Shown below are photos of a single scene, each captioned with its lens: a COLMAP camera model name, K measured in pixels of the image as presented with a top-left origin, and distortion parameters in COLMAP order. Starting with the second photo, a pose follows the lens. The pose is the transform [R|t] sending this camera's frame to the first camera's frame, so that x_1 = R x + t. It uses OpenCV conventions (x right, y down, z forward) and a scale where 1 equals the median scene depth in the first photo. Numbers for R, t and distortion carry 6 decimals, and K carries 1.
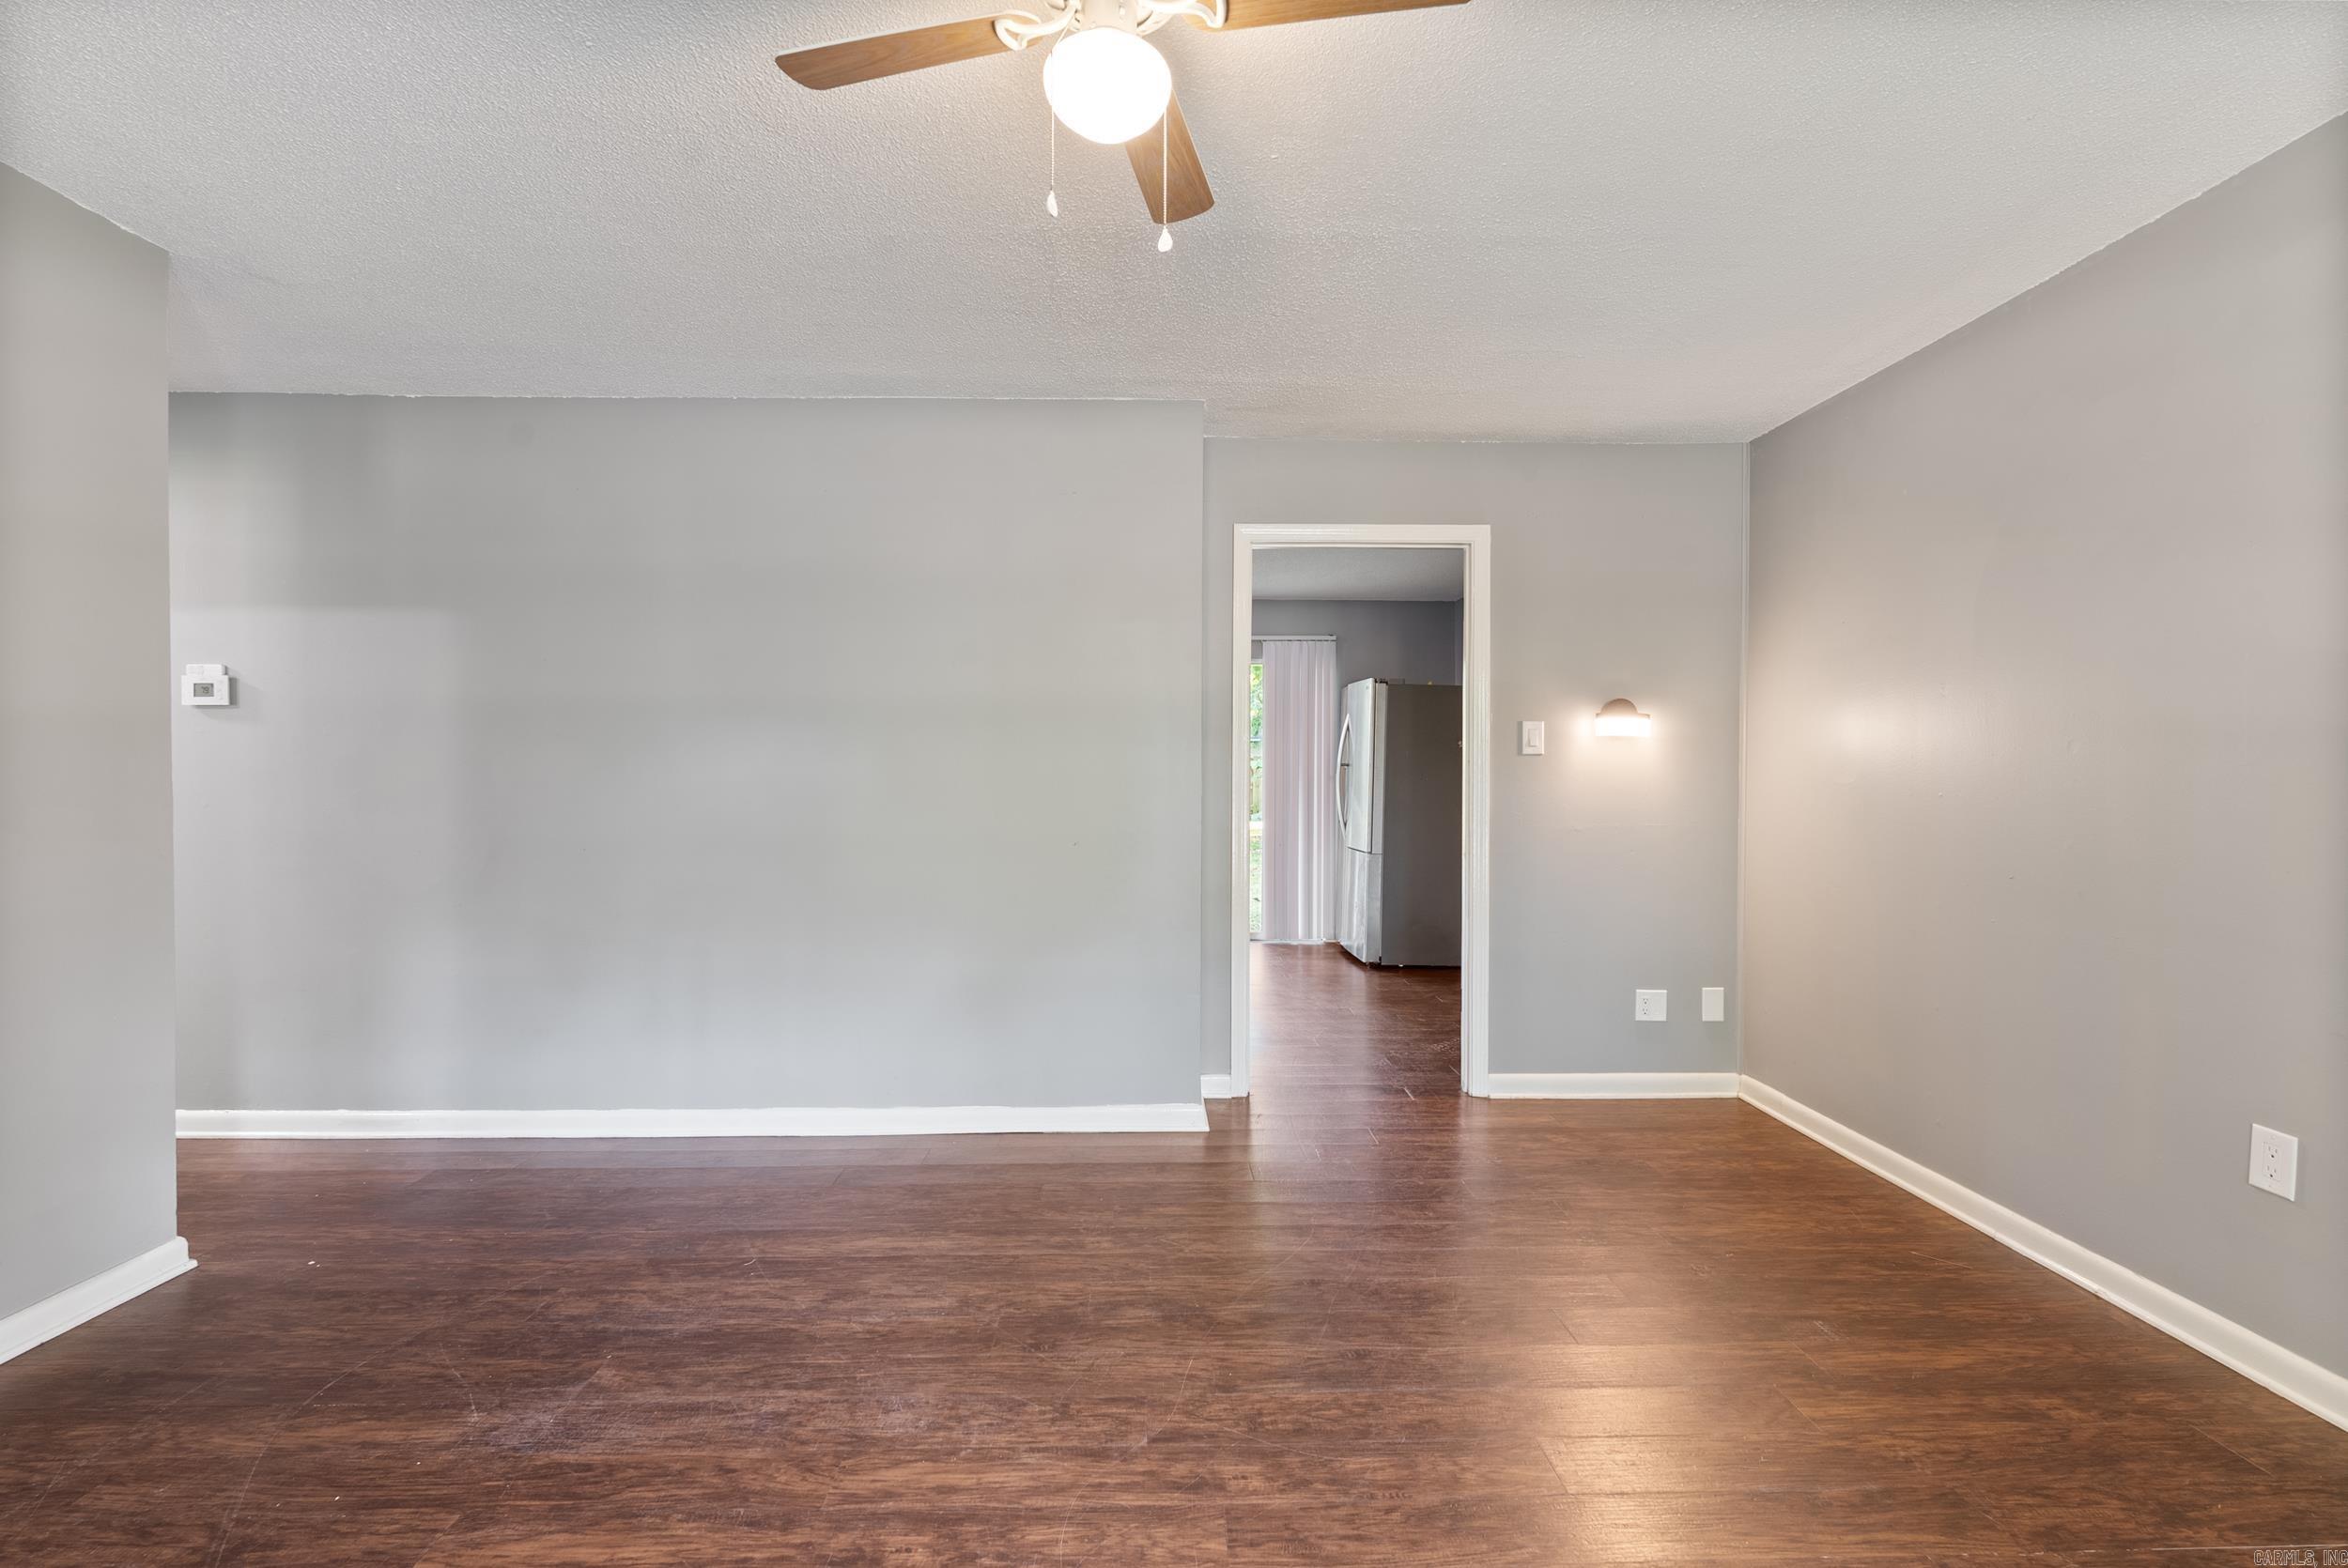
lens RADIAL K [[1033.7, 0, 1174.0], [0, 1033.7, 784.0], [0, 0, 1]] dist [-0.006069, 0.000159]
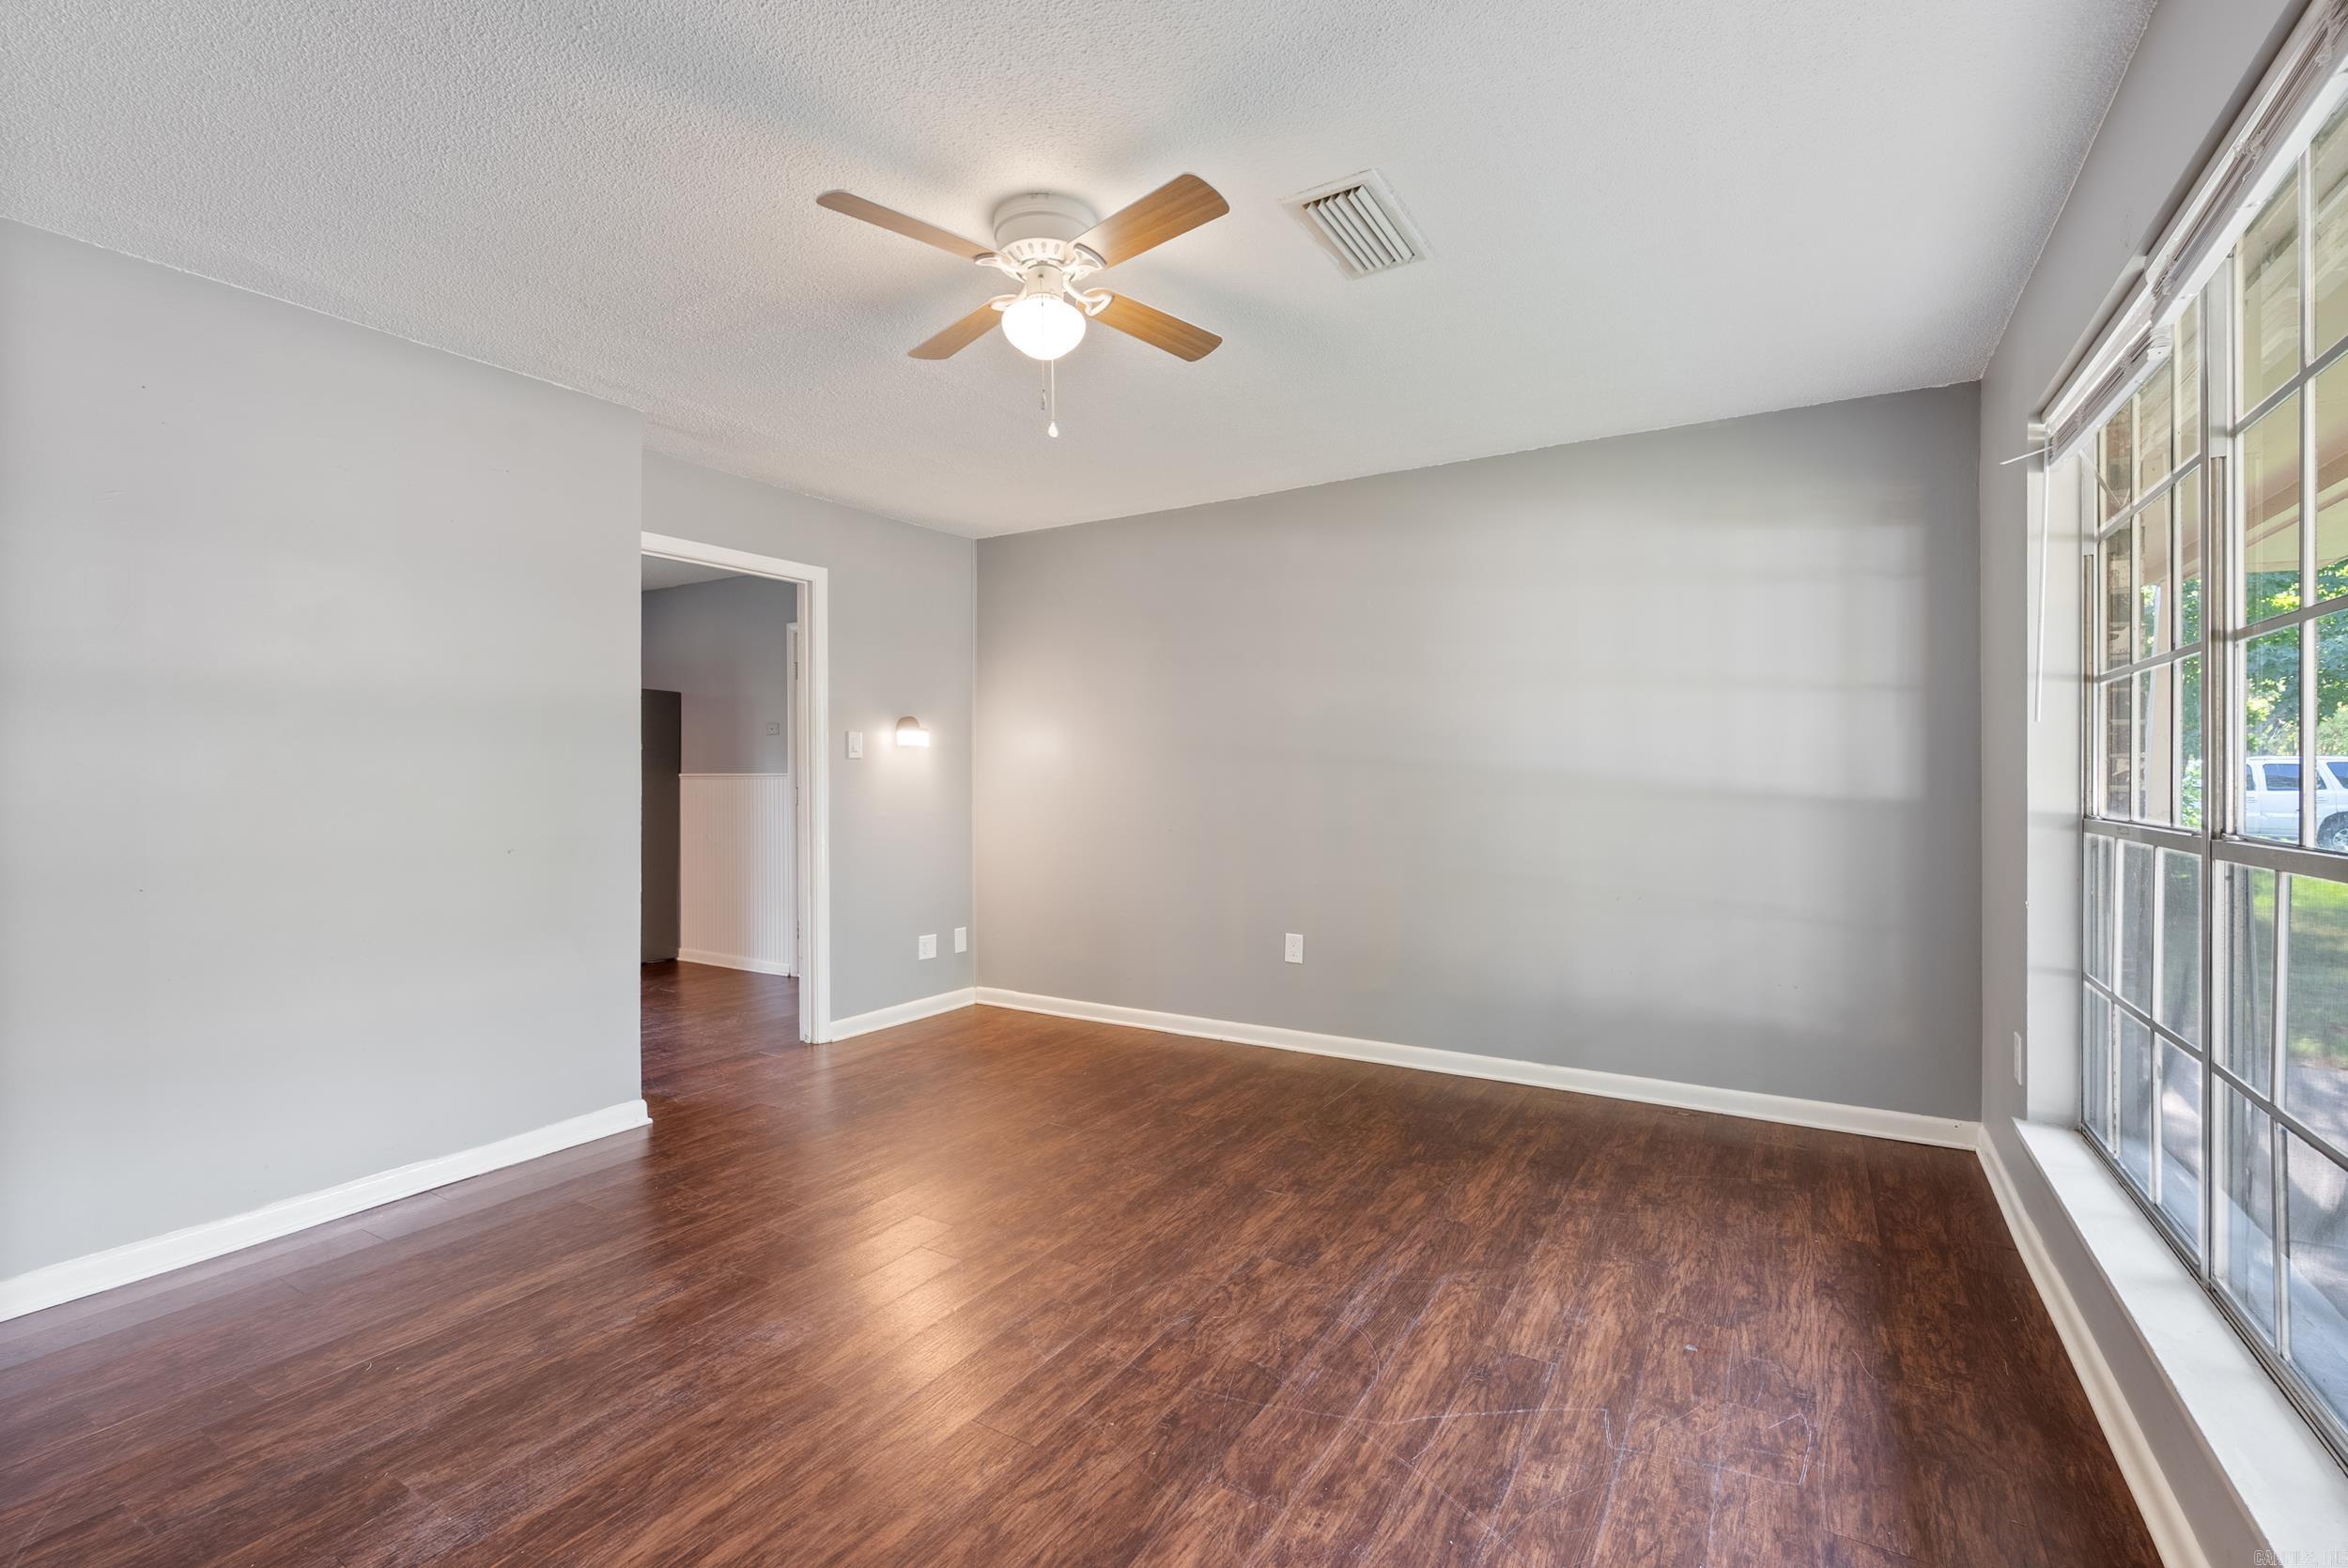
lens RADIAL K [[1033.7, 0, 1174.0], [0, 1033.7, 784.0], [0, 0, 1]] dist [-0.006069, 0.000159]
pose [[0.542504, -0.010232, 0.839991, -0.820147], [0.011098, 0.999926, 0.005013, 0.000101], [-0.839980, 0.006603, 0.542578, 0.008402]]
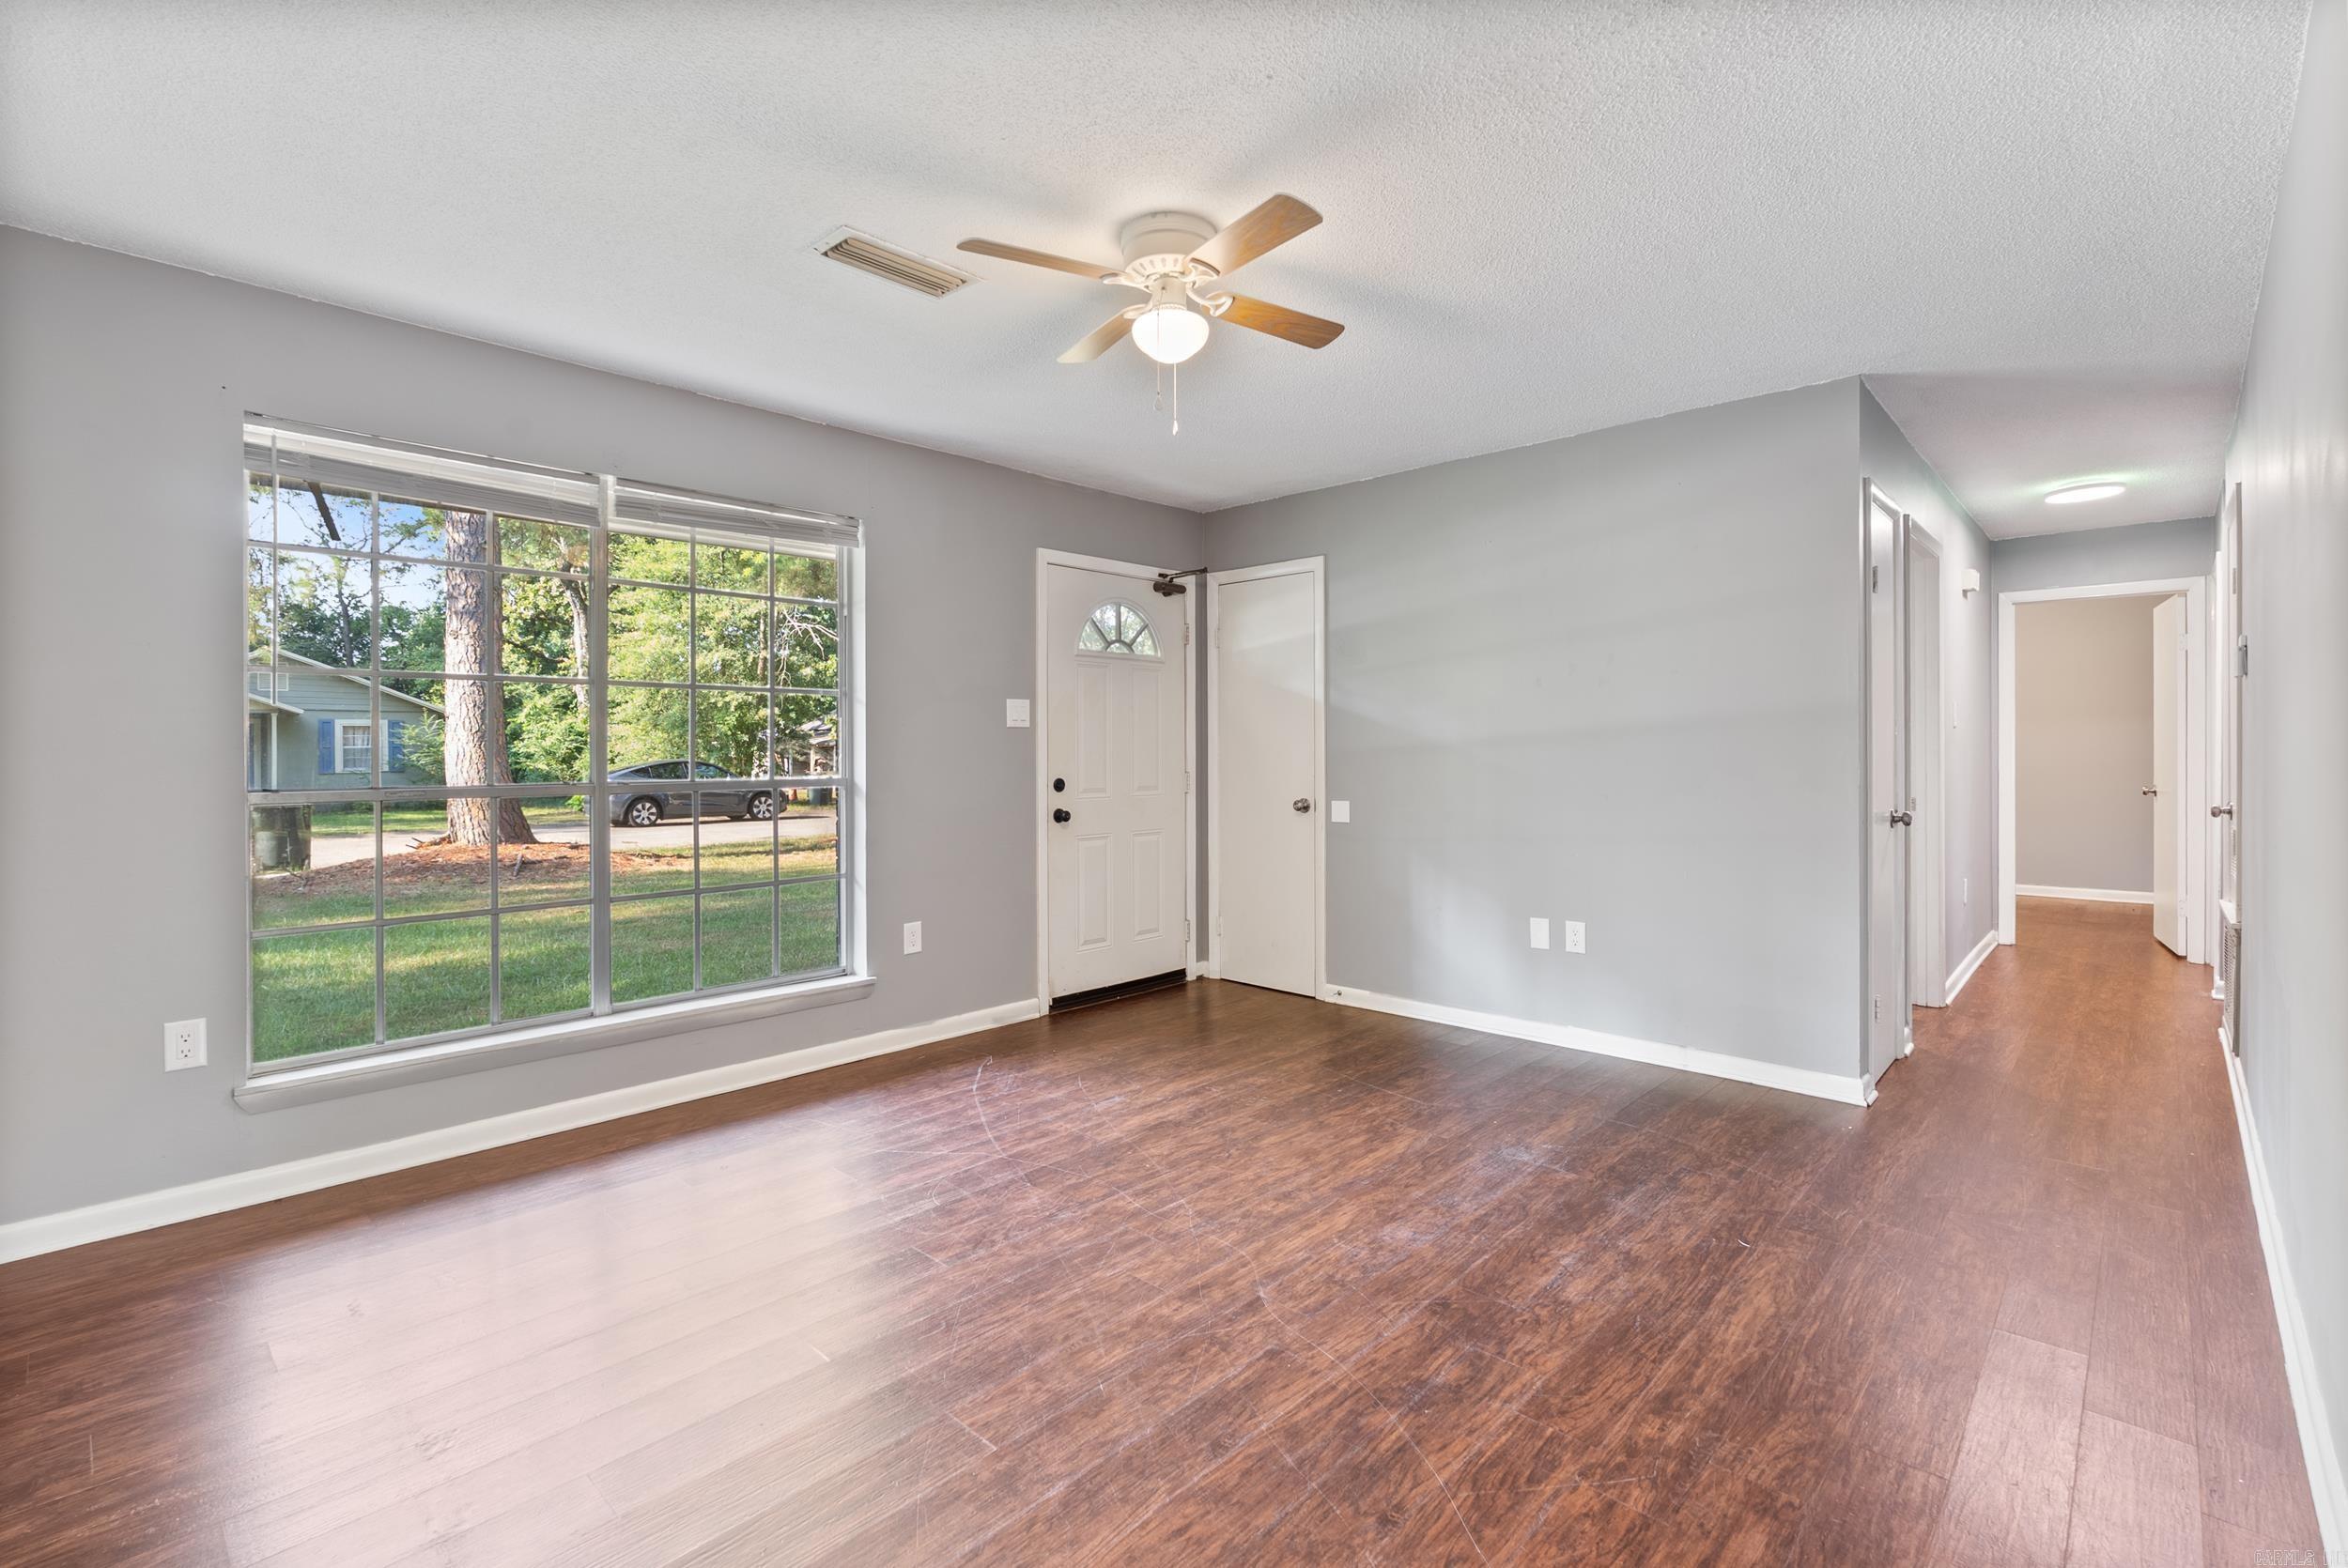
lens RADIAL K [[1050.2, 0, 1179.6], [0, 1050.2, 750.4], [0, 0, 1]] dist [-0.006371, 0.000244]
pose [[-0.704882, 0.000288, -0.709325, 0.735680], [-0.003796, 0.999984, 0.004178, -0.006856], [0.709315, 0.005638, -0.704870, 1.444432]]
